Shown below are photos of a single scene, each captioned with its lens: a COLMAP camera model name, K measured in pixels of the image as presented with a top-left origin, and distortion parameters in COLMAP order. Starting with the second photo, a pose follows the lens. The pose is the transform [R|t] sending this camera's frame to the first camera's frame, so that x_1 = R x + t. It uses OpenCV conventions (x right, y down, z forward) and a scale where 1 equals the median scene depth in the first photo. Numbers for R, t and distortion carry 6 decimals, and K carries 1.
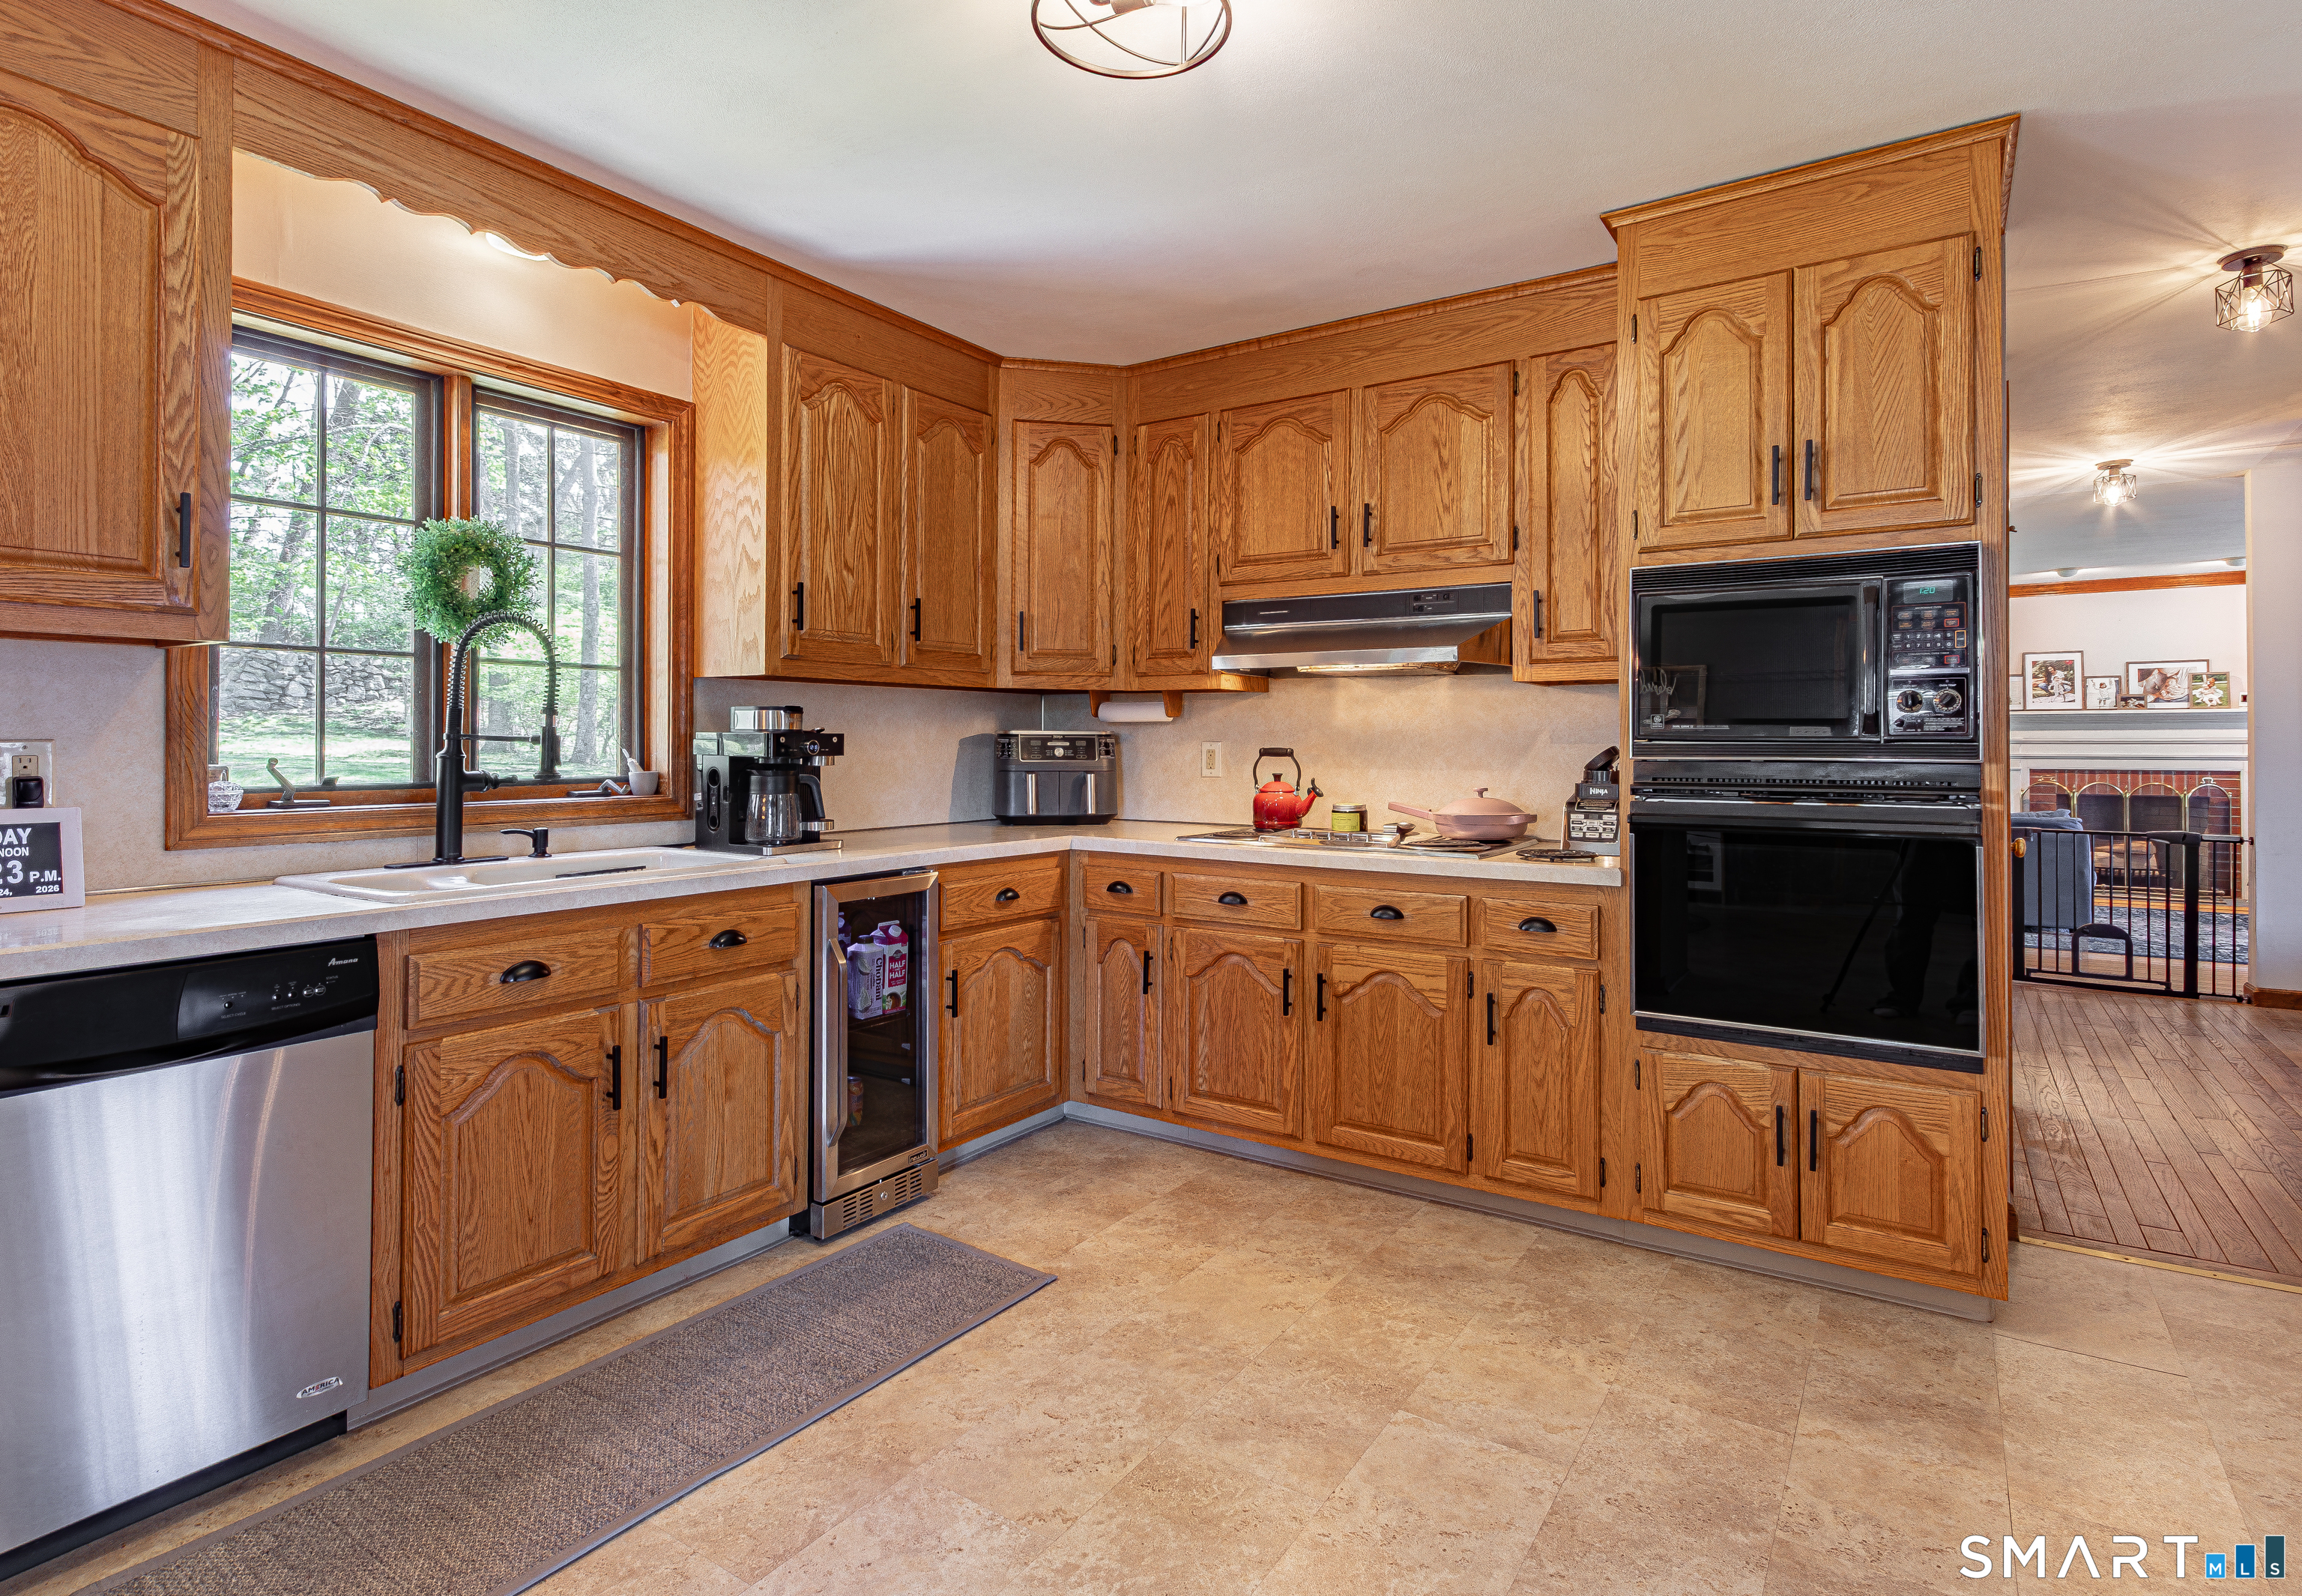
lens RADIAL K [[1157.5, 0, 1168.5], [0, 1157.5, 732.0], [0, 0, 1]] dist [-0.002381, 0.001990]
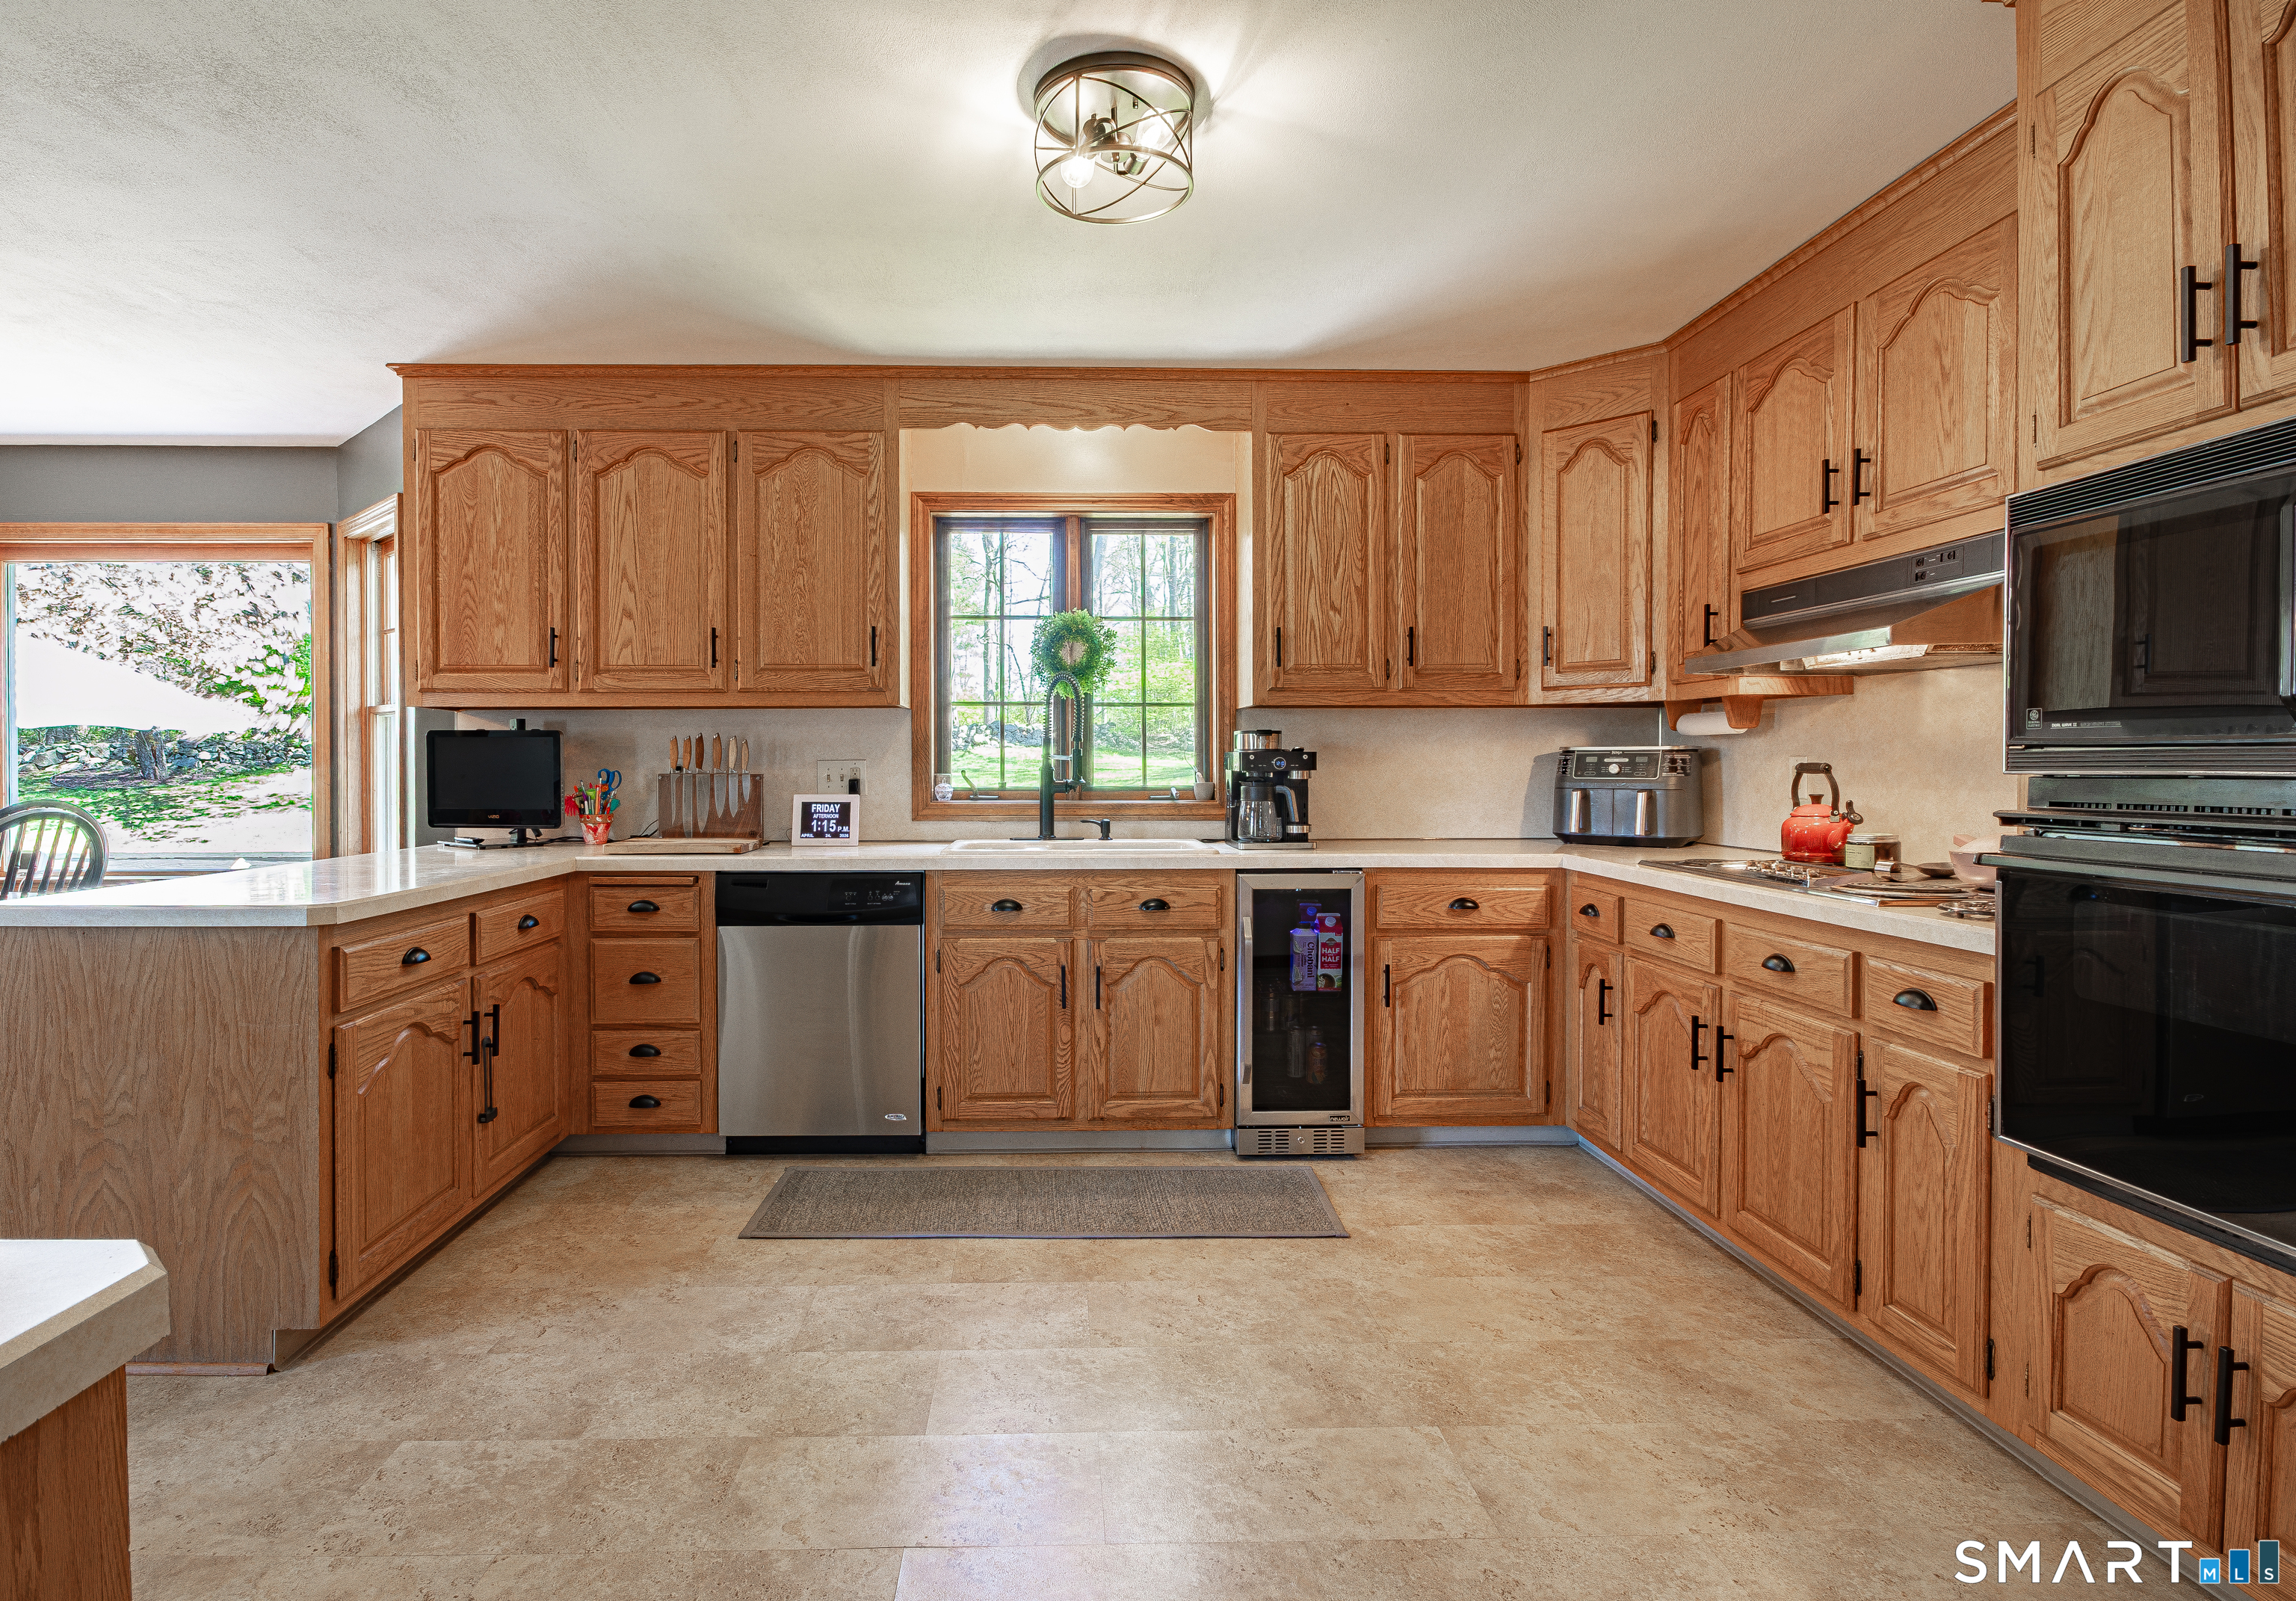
lens RADIAL K [[1168.4, 0, 1075.2], [0, 1168.4, 777.4], [0, 0, 1]] dist [-0.004354, 0.000377]
pose [[0.568658, 0.005398, -0.822557, 0.570815], [0.010956, 0.999840, 0.014135, 0.008192], [0.822501, -0.017050, 0.568508, 0.125841]]
